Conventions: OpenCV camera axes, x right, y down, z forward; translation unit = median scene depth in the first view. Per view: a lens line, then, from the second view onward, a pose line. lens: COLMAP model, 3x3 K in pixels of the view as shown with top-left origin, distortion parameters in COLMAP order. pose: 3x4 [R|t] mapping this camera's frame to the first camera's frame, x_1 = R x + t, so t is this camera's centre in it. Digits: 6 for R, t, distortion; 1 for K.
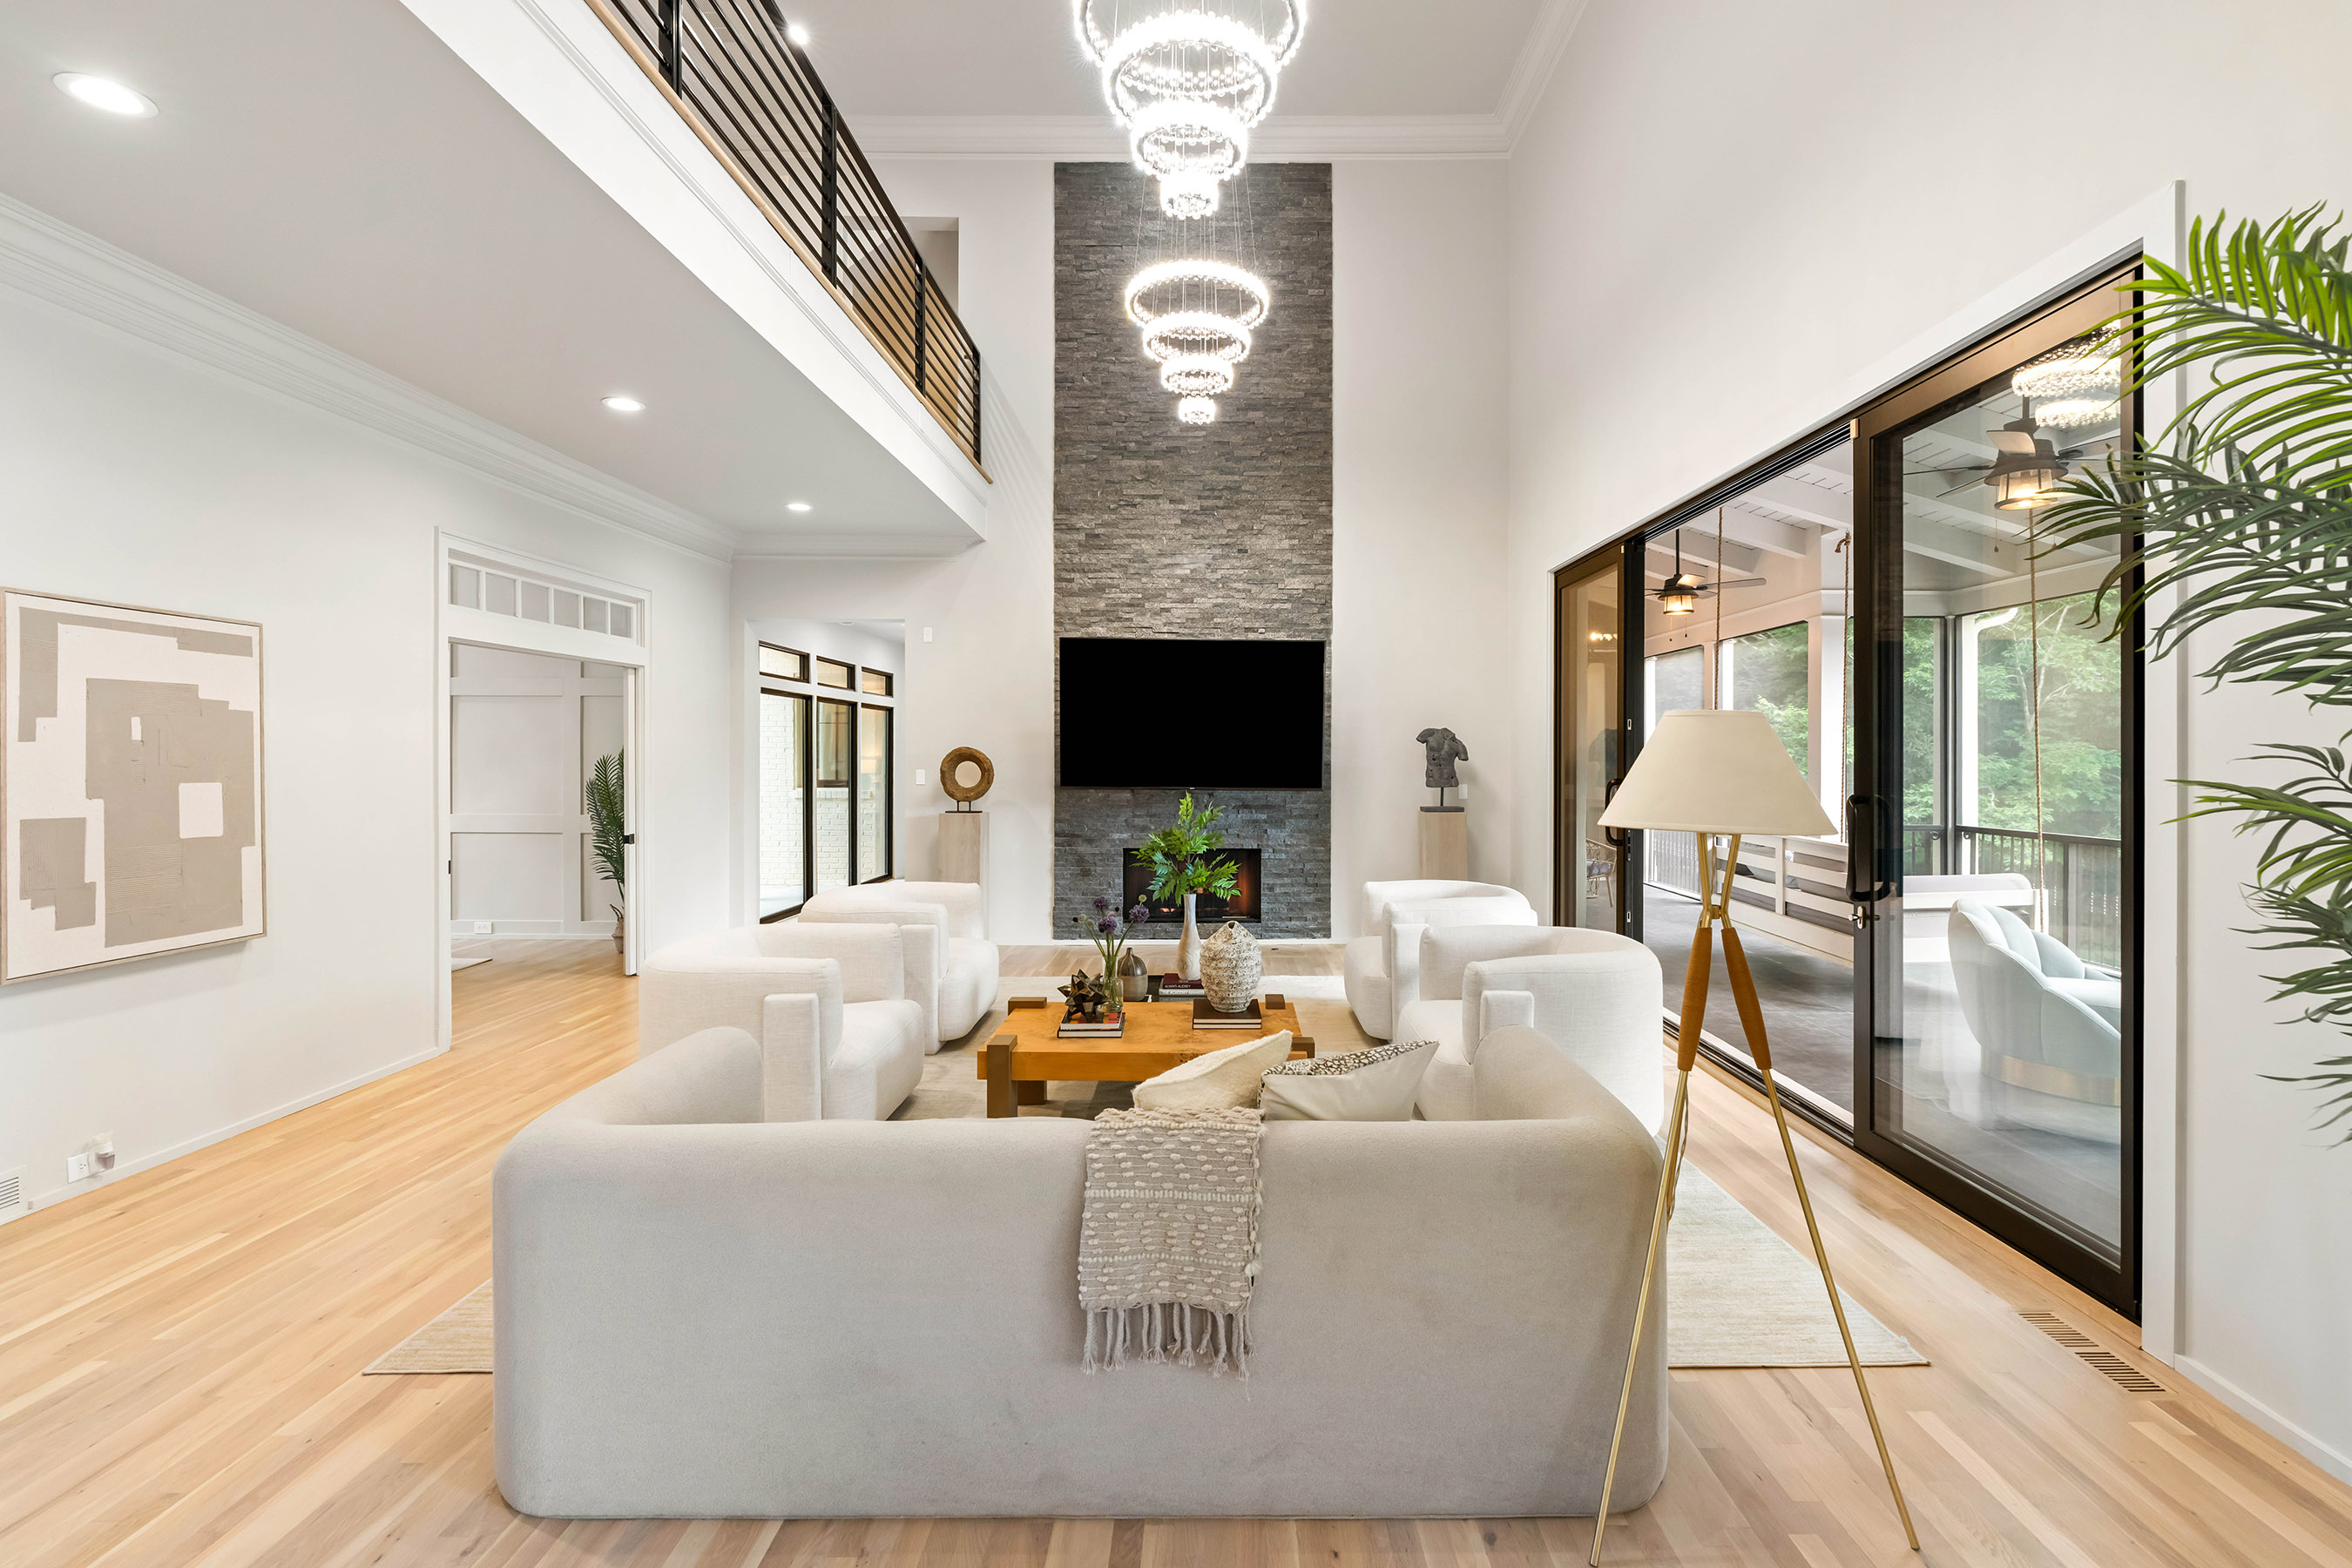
lens RADIAL K [[1085.4, 0, 1186.1], [0, 1085.4, 767.1], [0, 0, 1]] dist [-0.001295, 0.000069]
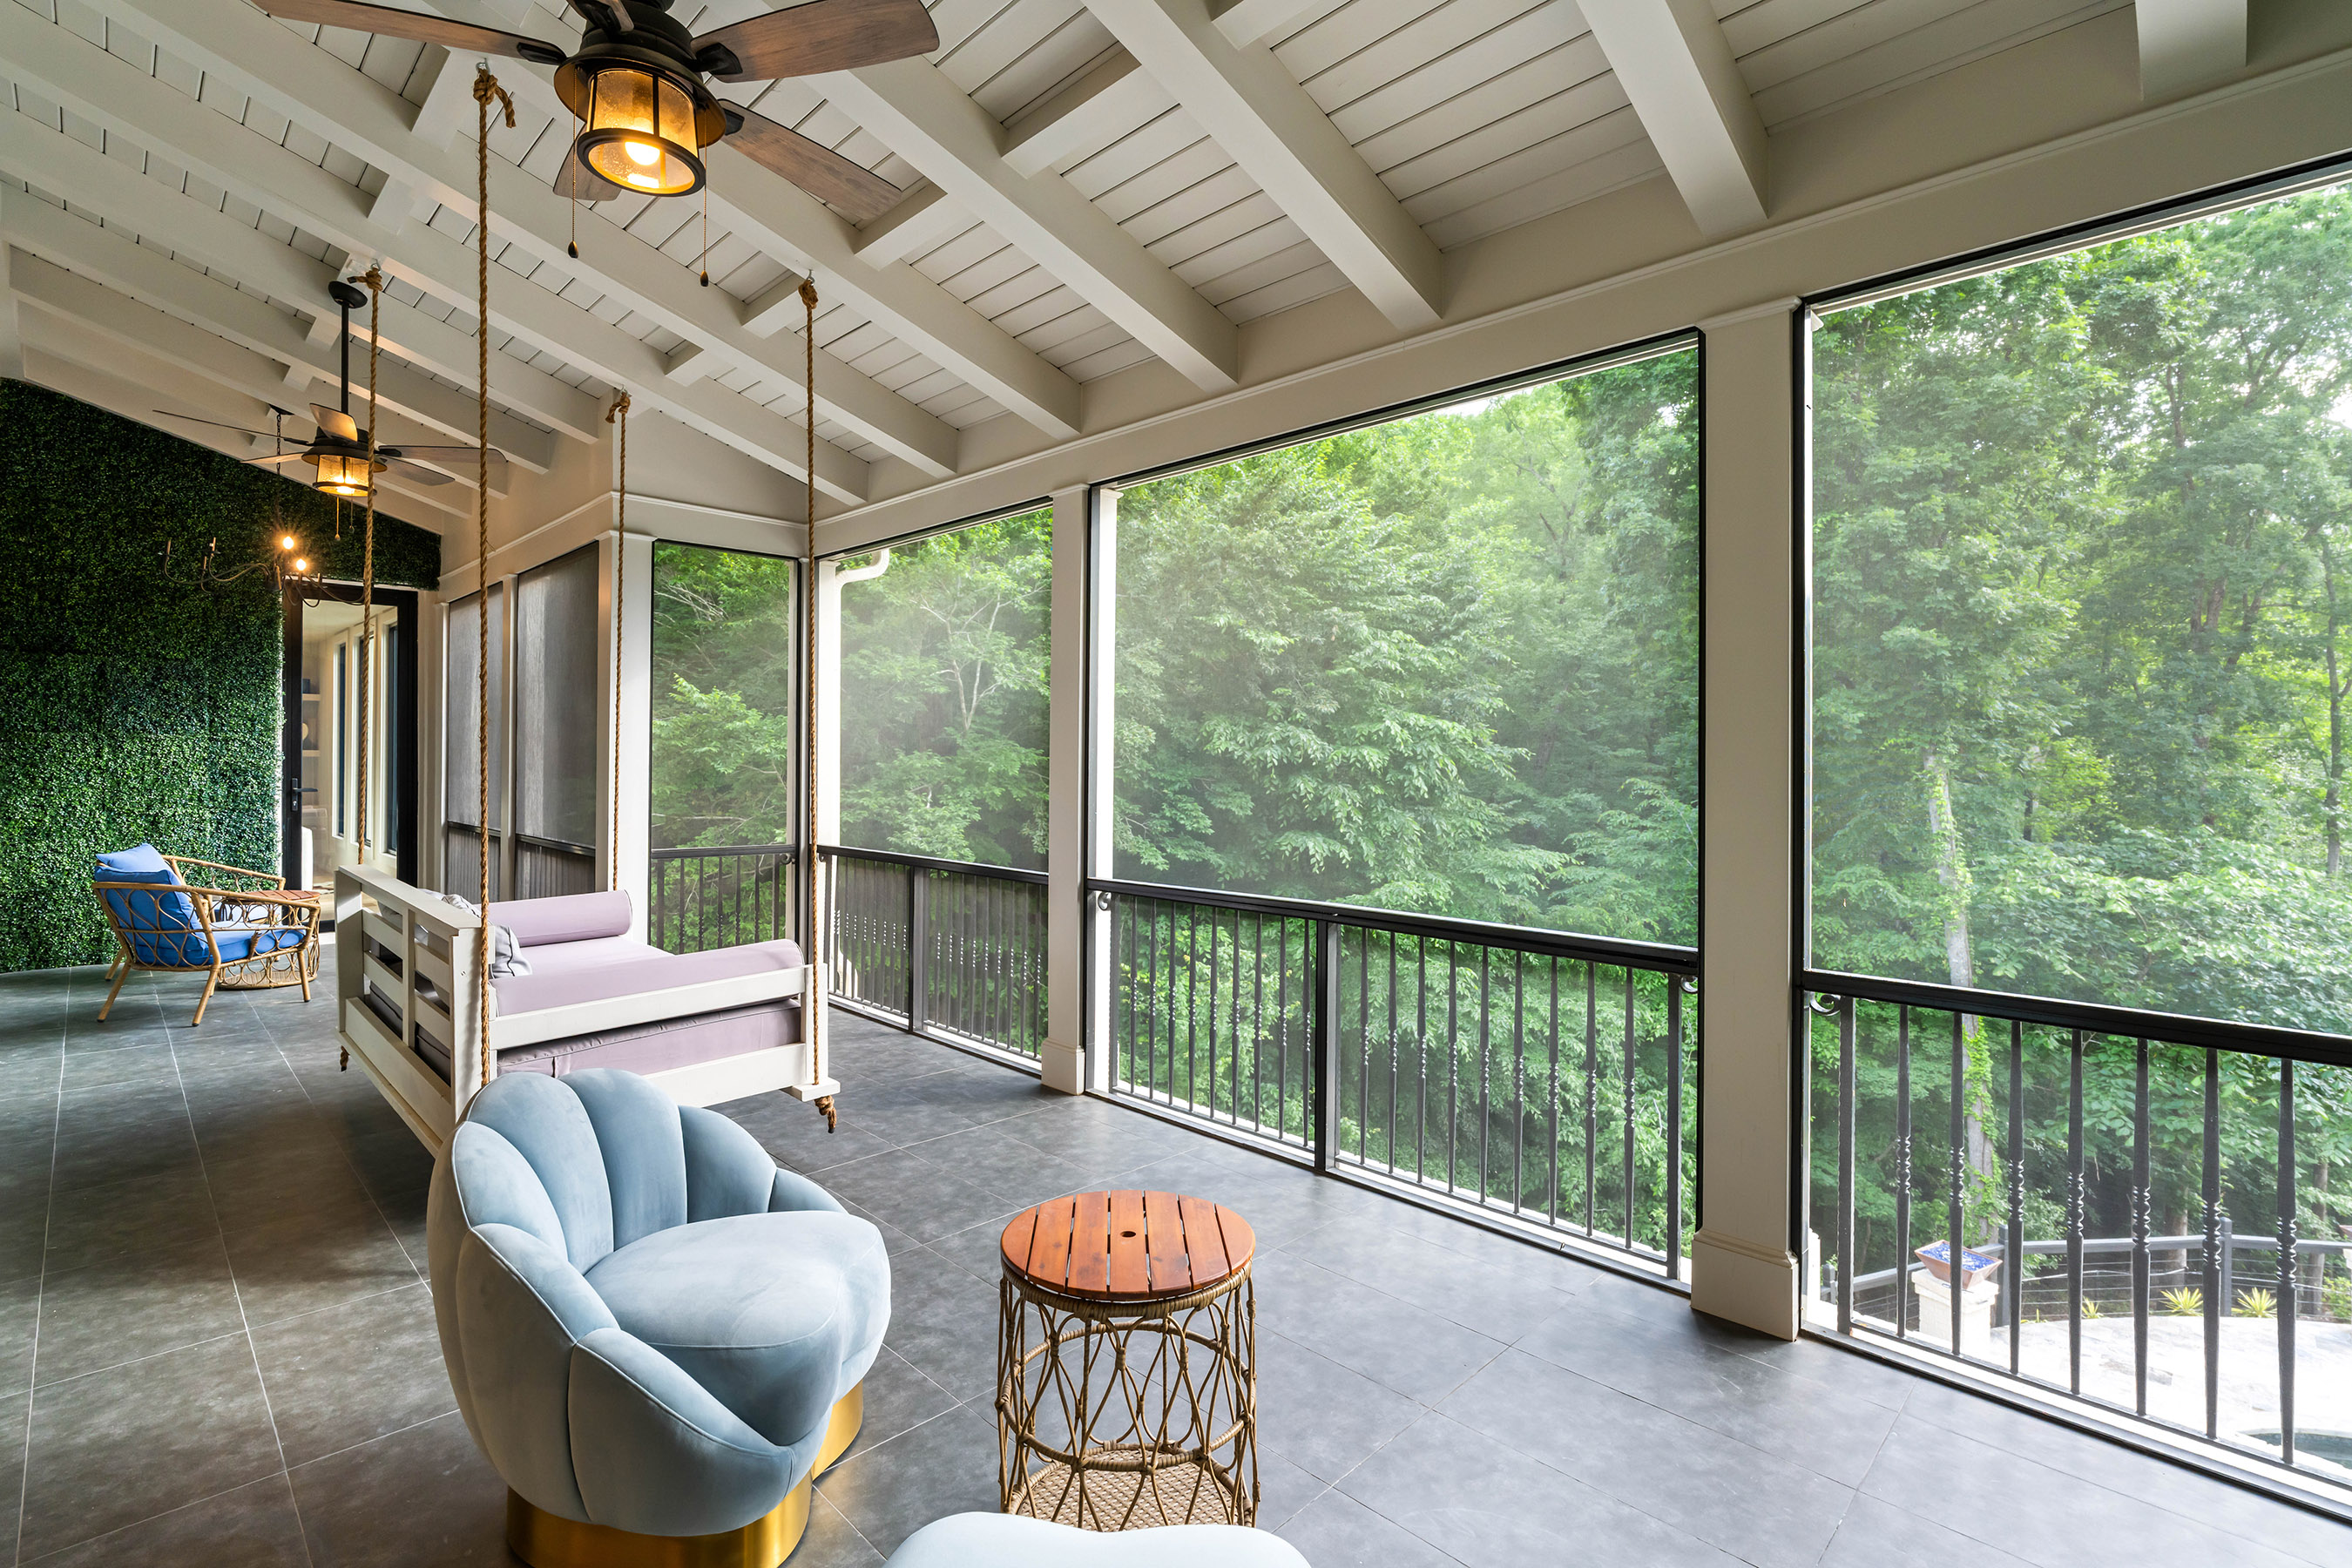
lens RADIAL K [[1085.4, 0, 1174.2], [0, 1085.4, 766.8], [0, 0, 1]] dist [-0.001295, 0.000069]
pose [[0.698153, -0.005367, 0.715929, 0.650562], [0.005635, 0.999982, 0.002001, 0.002555], [-0.715927, 0.002637, 0.698171, 0.569166]]
